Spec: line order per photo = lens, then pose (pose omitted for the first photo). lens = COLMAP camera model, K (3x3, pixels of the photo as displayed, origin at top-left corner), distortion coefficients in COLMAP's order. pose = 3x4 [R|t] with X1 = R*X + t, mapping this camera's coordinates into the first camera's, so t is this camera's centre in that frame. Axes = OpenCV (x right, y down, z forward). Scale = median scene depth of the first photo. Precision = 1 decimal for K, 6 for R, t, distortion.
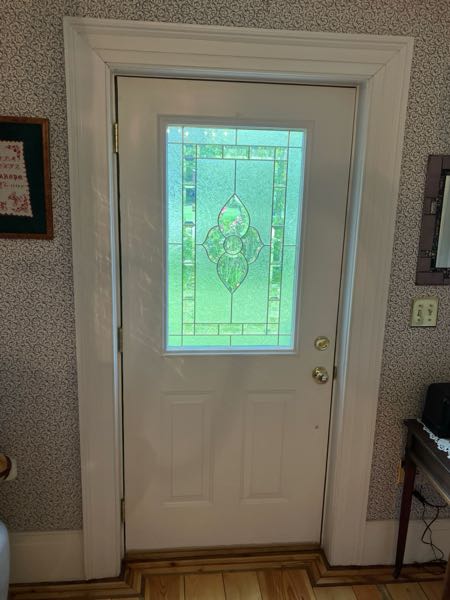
lens RADIAL K [[520.1, 0, 227.0], [0, 520.1, 301.8], [0, 0, 1]] dist [0.016752, 0.011855]
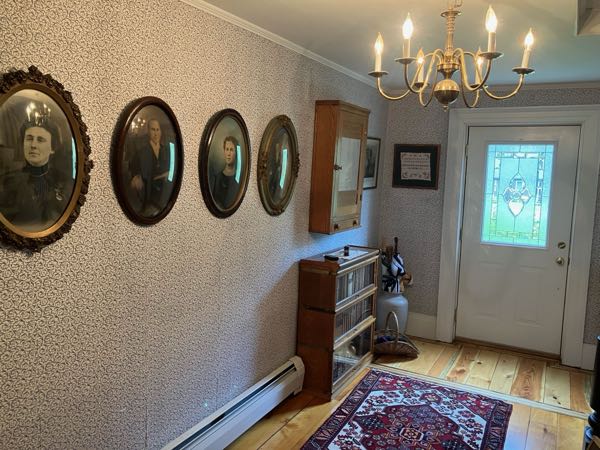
lens RADIAL K [[490.9, 0, 305.9], [0, 490.9, 225.6], [0, 0, 1]] dist [0.003109, -0.010457]
pose [[0.840294, 0.059539, -0.538851, 0.366670], [-0.128637, 0.987462, -0.091492, 0.303351], [0.526648, 0.146197, 0.837418, -1.128571]]
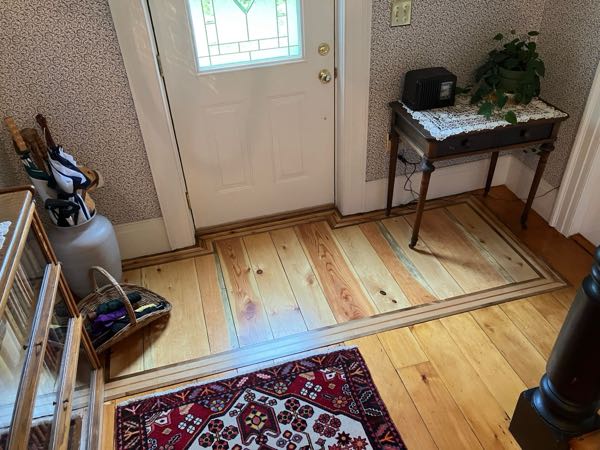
lens RADIAL K [[490.9, 0, 305.9], [0, 490.9, 225.6], [0, 0, 1]] dist [0.003109, -0.010457]
pose [[0.979193, -0.162864, 0.121066, -0.069307], [0.105519, 0.918212, 0.381775, 0.013799], [-0.173342, -0.361057, 0.916292, -0.218095]]
